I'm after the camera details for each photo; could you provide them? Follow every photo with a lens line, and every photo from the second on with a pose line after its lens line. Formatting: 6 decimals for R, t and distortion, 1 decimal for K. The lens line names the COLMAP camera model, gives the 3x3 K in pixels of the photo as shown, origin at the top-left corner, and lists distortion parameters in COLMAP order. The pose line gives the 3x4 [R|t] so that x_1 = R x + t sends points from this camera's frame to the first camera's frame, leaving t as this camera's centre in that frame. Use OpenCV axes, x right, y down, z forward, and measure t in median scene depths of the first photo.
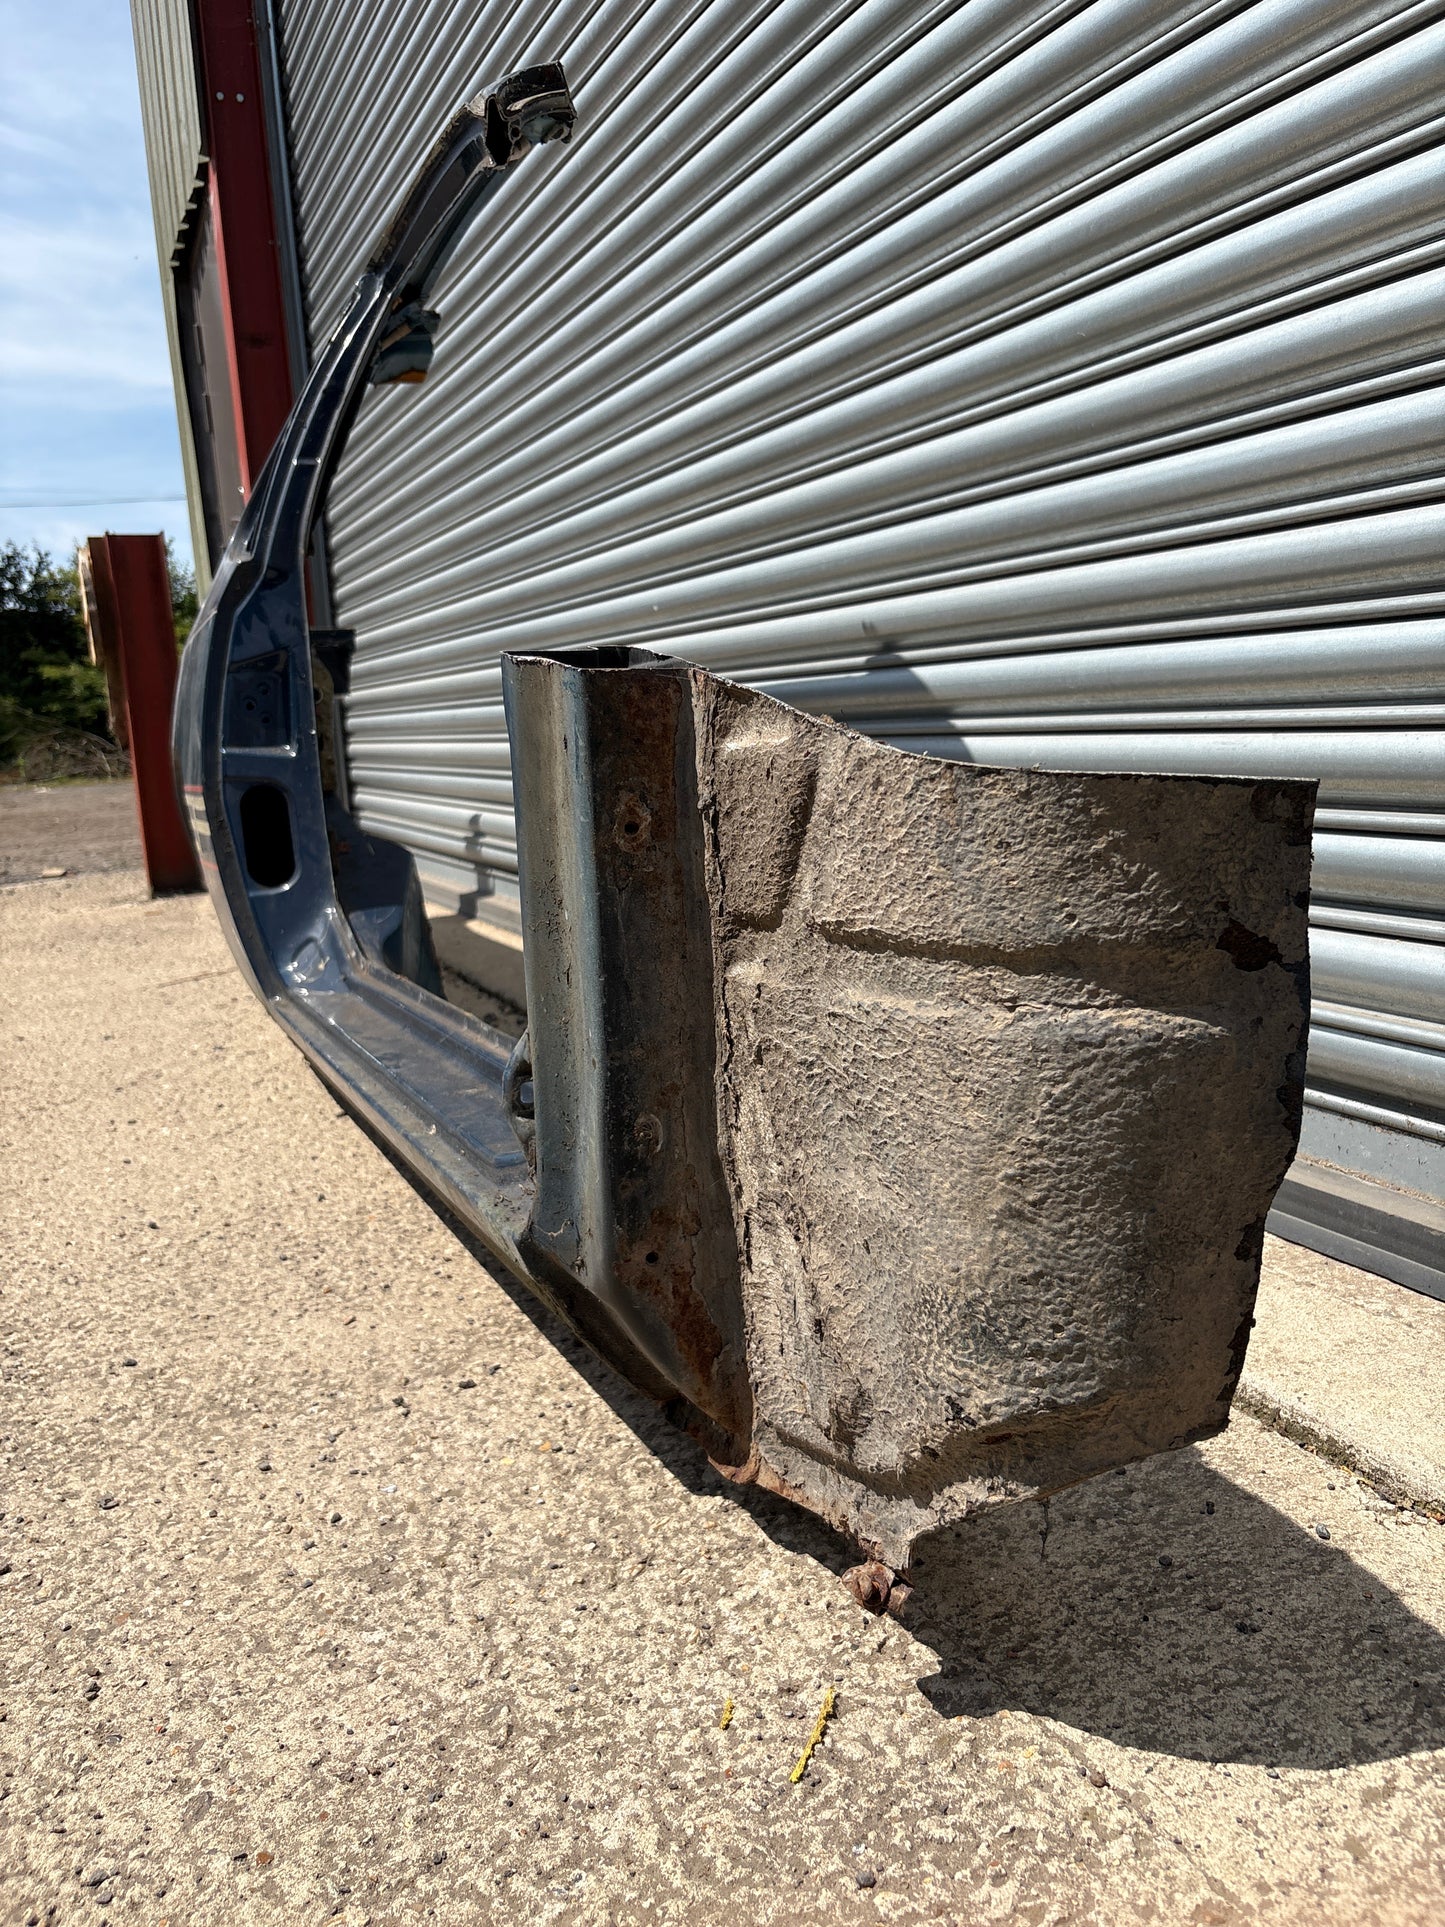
lens RADIAL K [[1485.0, 0, 719.7], [0, 1485.0, 955.0], [0, 0, 1]] dist [0.006157, -0.005422]
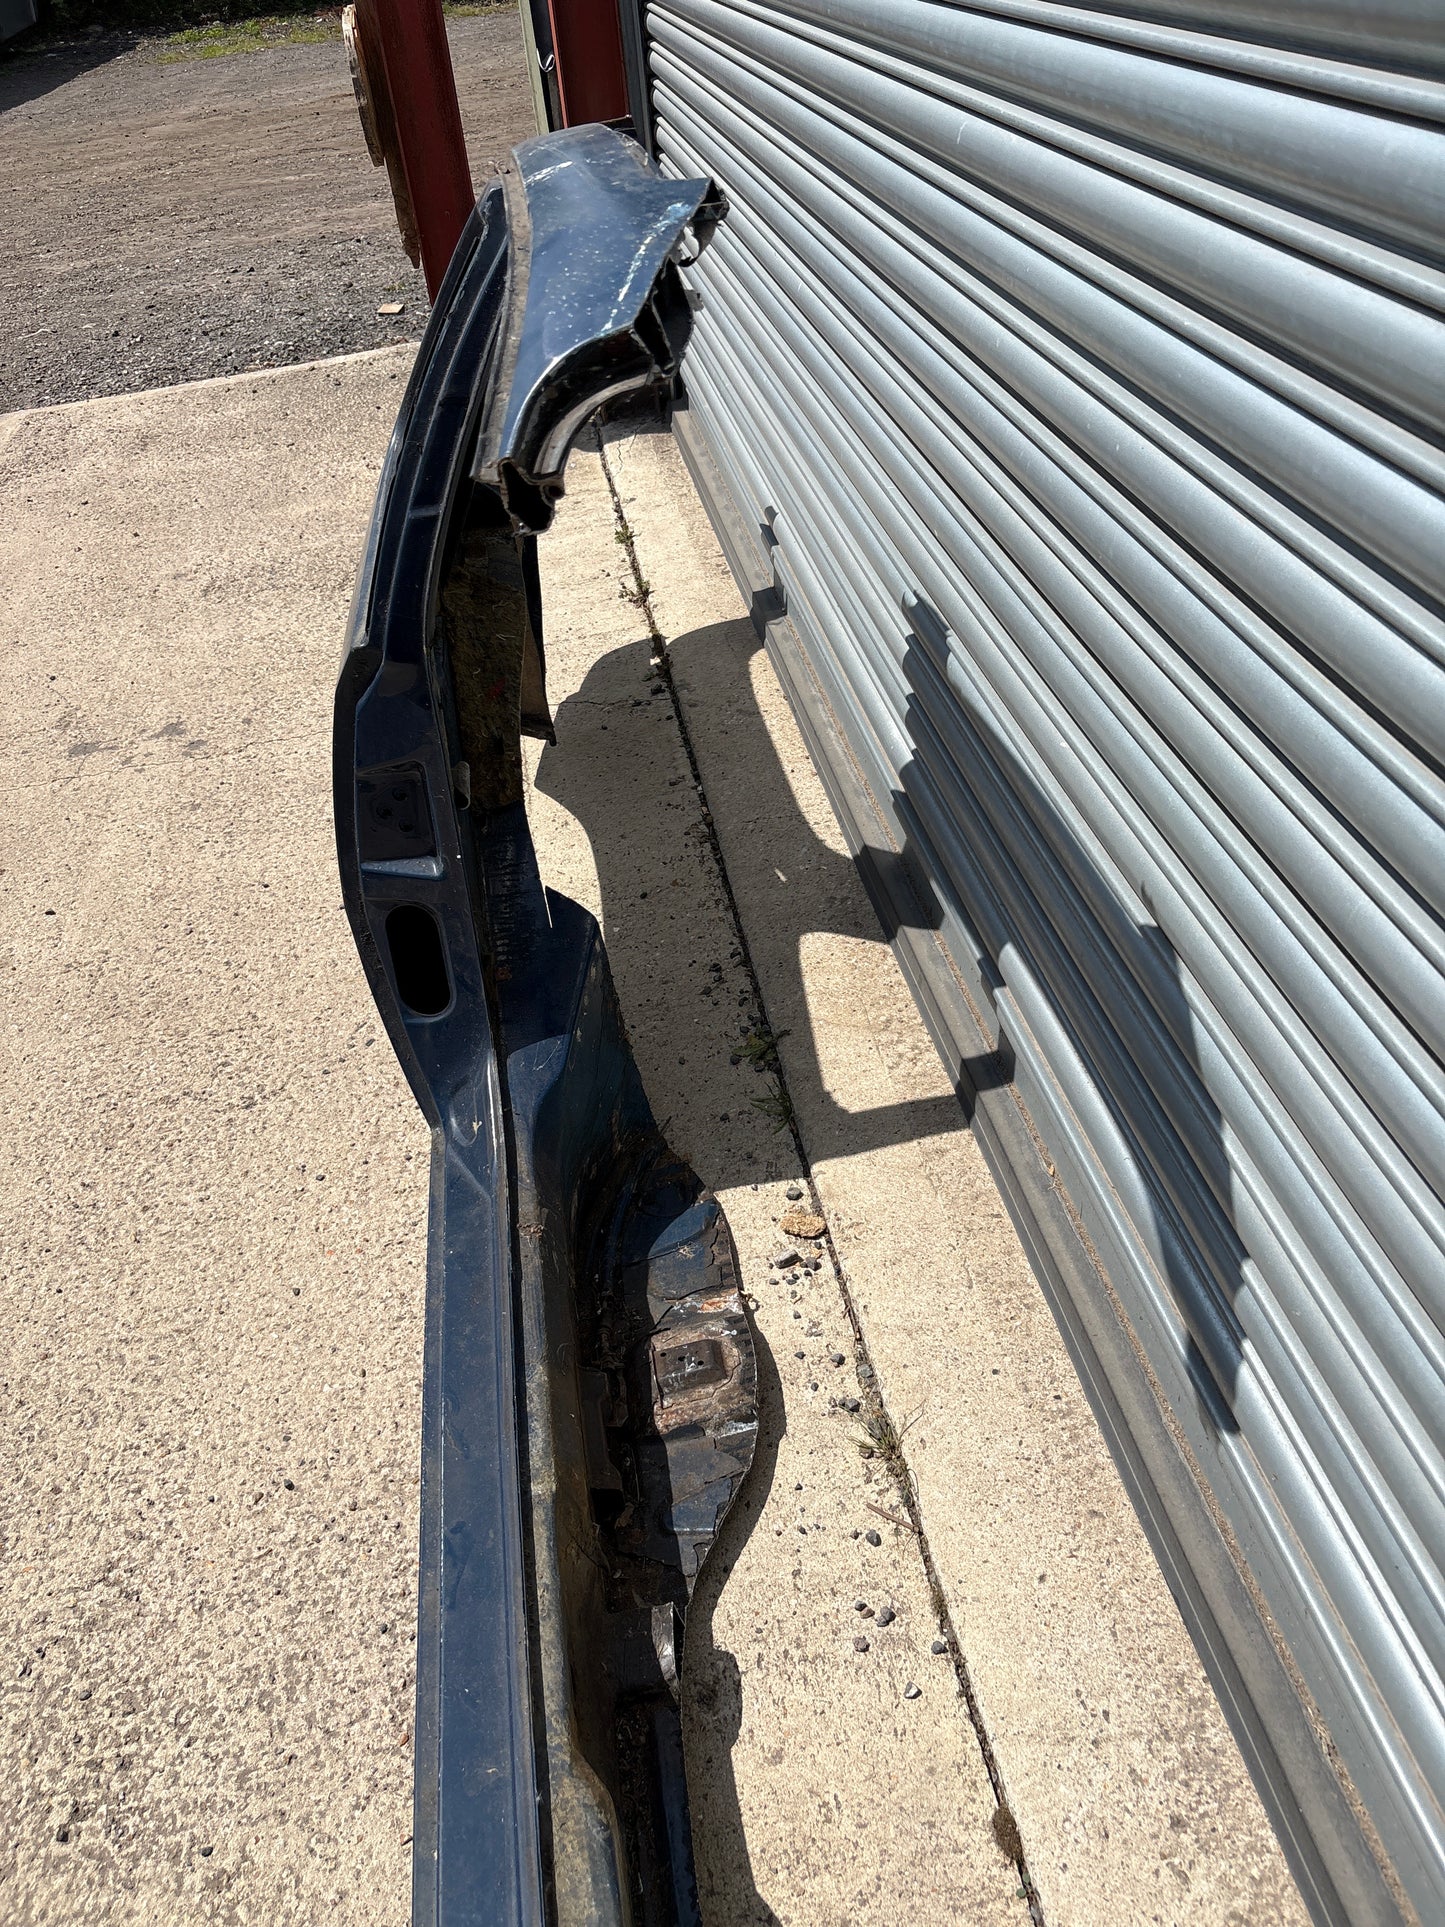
lens RADIAL K [[1461.5, 0, 706.3], [0, 1461.5, 962.6], [0, 0, 1]] dist [0.022695, -0.022988]
pose [[0.960320, 0.144836, -0.238343, 0.167295], [-0.011666, 0.874697, 0.484529, -1.297533], [0.278655, -0.462523, 0.841679, 0.846585]]
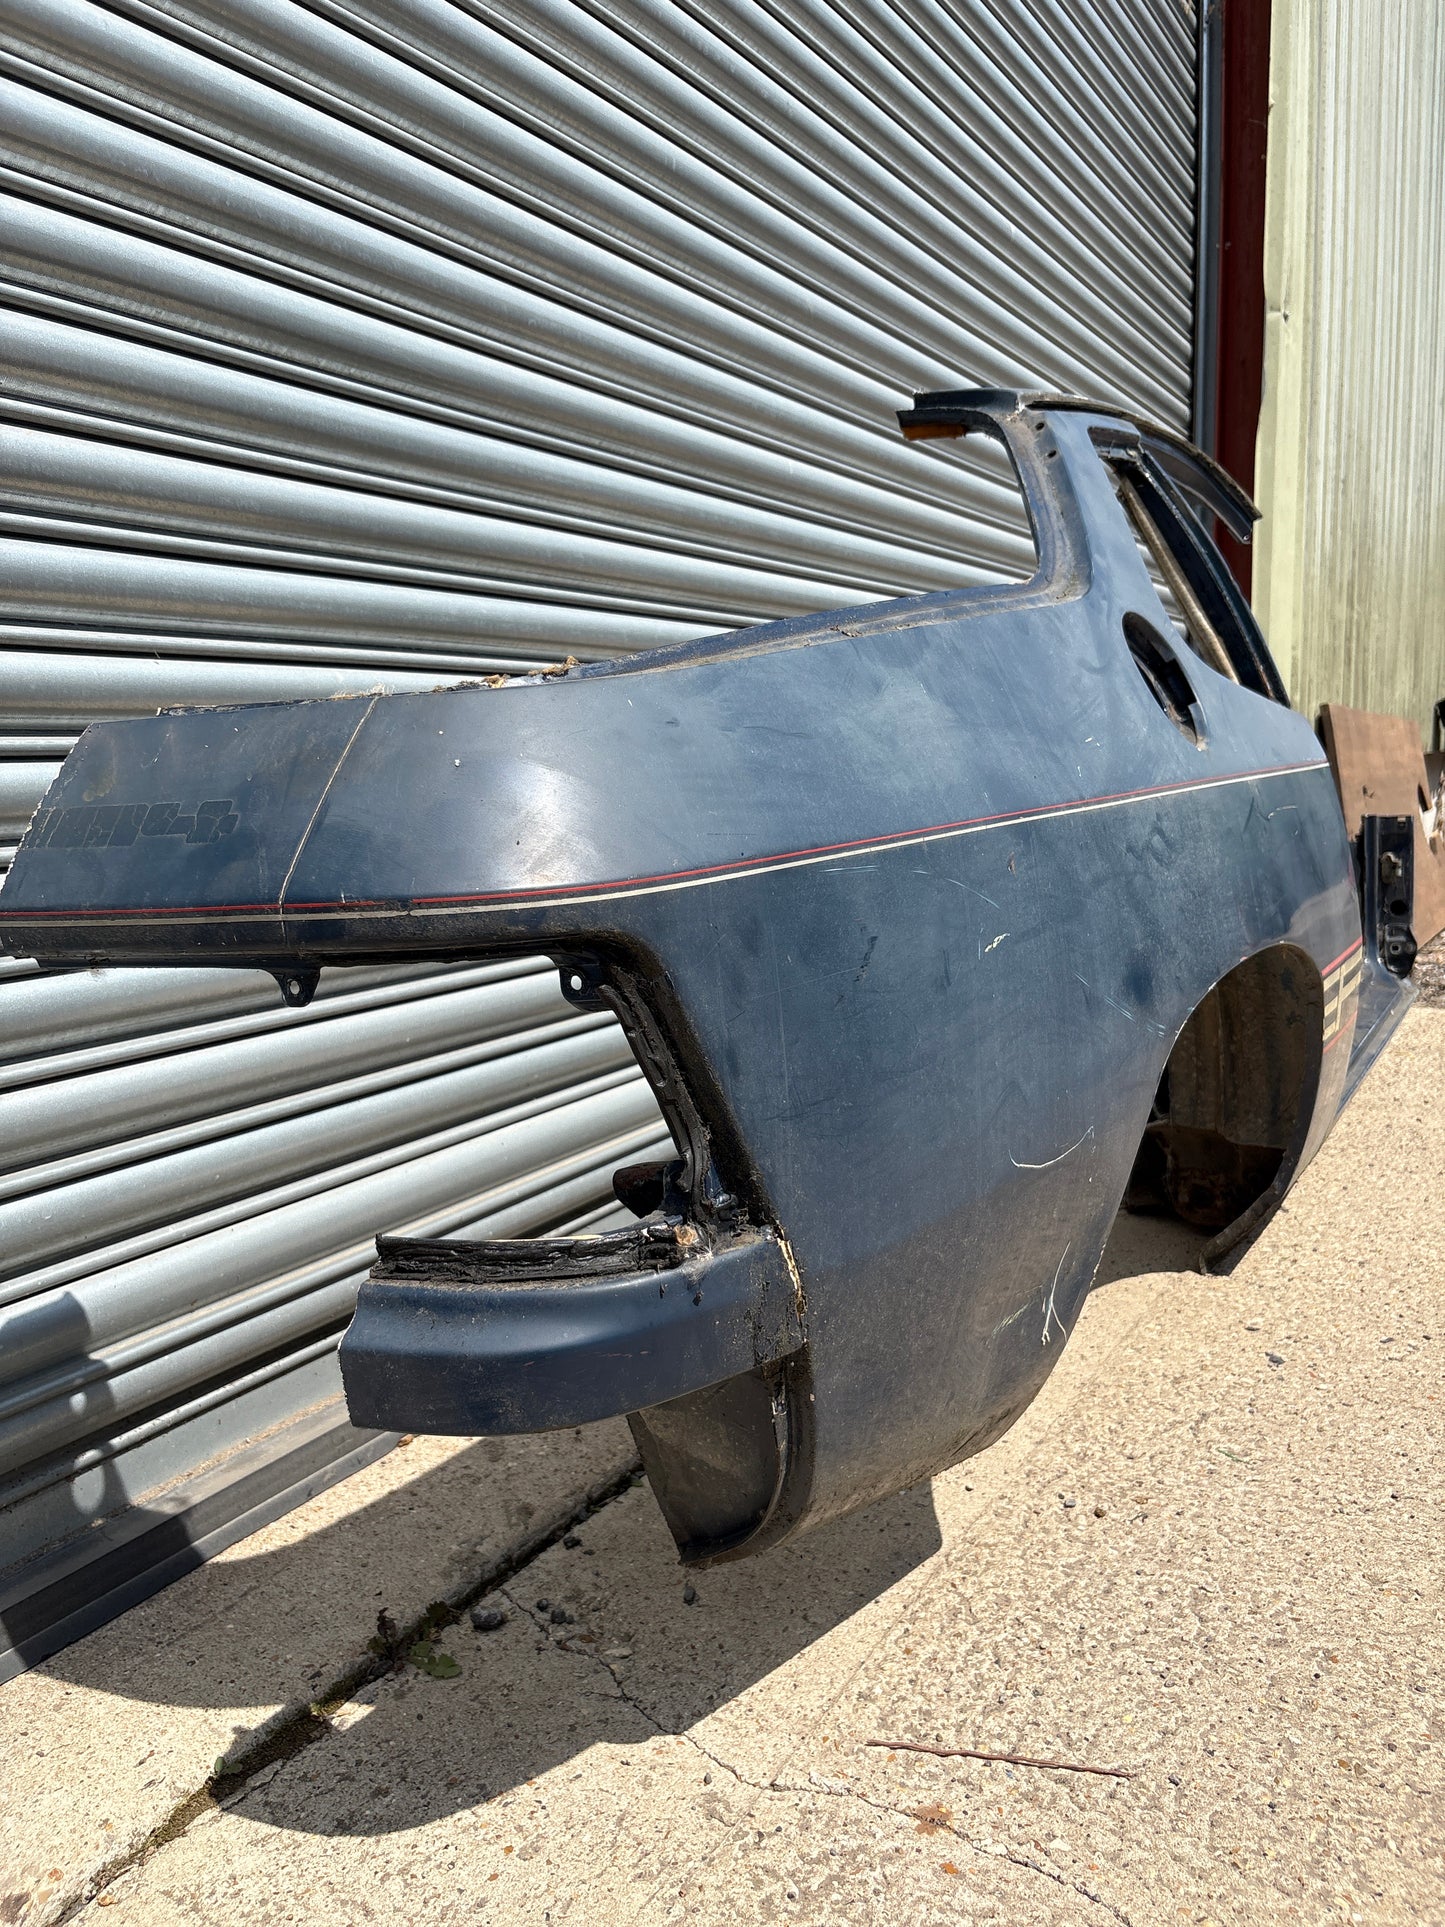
lens RADIAL K [[1467.8, 0, 726.9], [0, 1467.8, 982.3], [0, 0, 1]] dist [0.066620, -0.092084]
pose [[-0.571329, -0.050669, 0.819156, -2.426495], [0.189639, 0.962933, 0.191828, -0.935832], [-0.798512, 0.264940, -0.540542, 4.961576]]
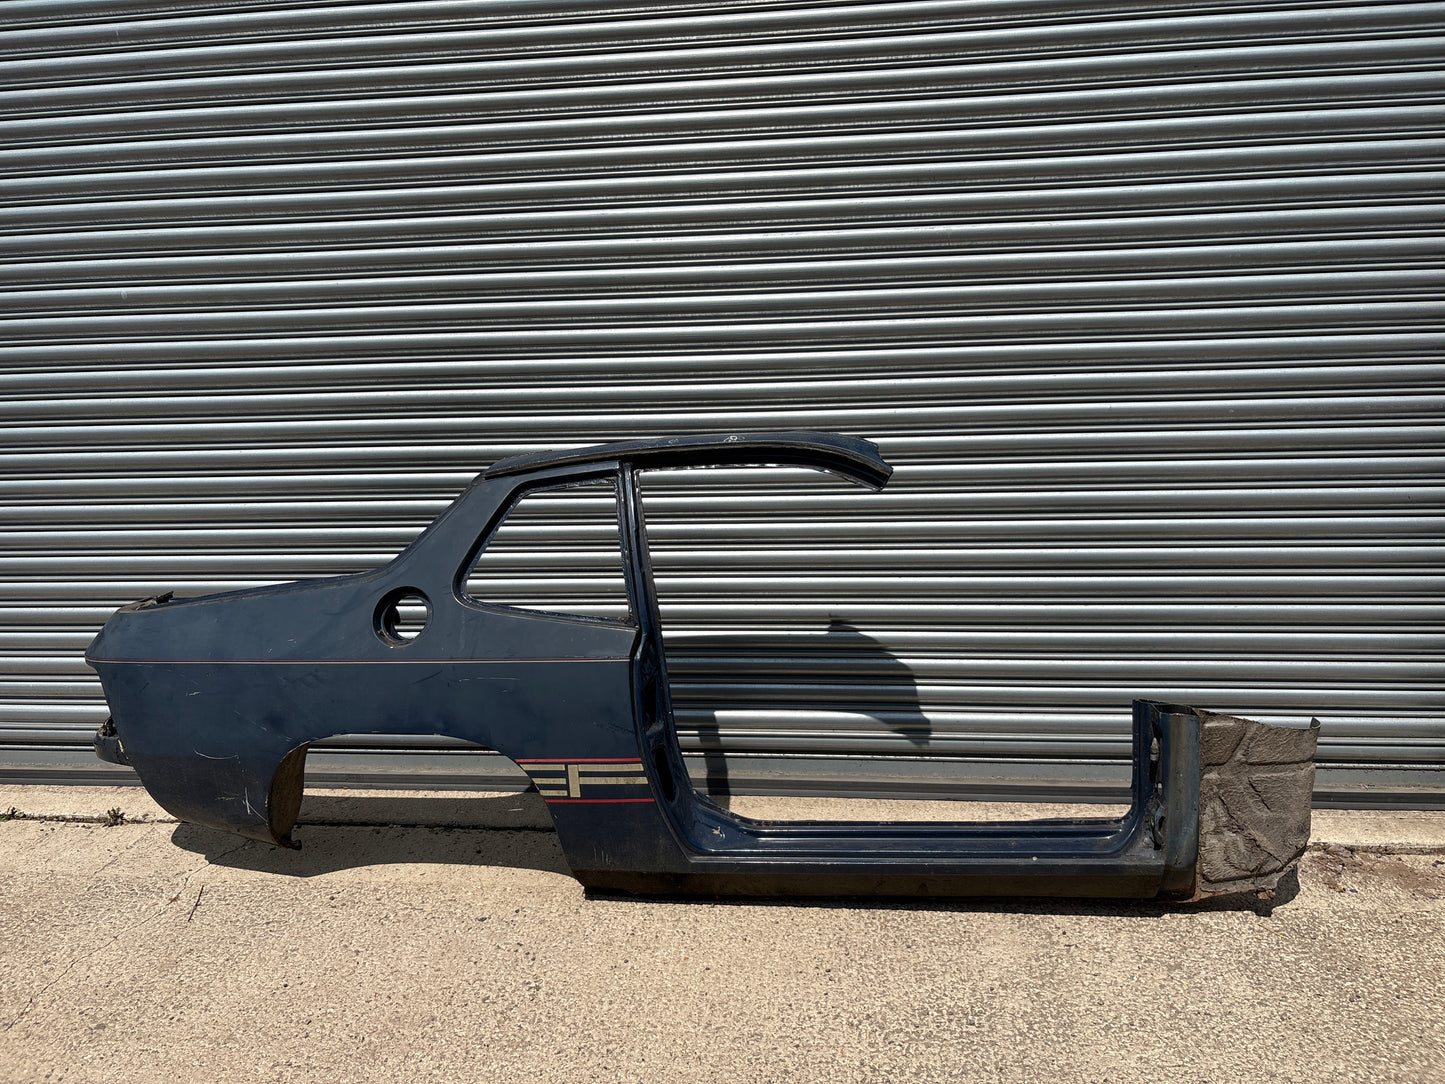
lens RADIAL K [[1110.6, 0, 725.0], [0, 1110.6, 558.1], [0, 0, 1]] dist [0.009337, -0.010978]
pose [[0.521010, -0.130425, 0.843527, -3.634828], [0.141223, 0.987808, 0.065507, -1.109258], [-0.841787, 0.084996, 0.533077, 0.470989]]
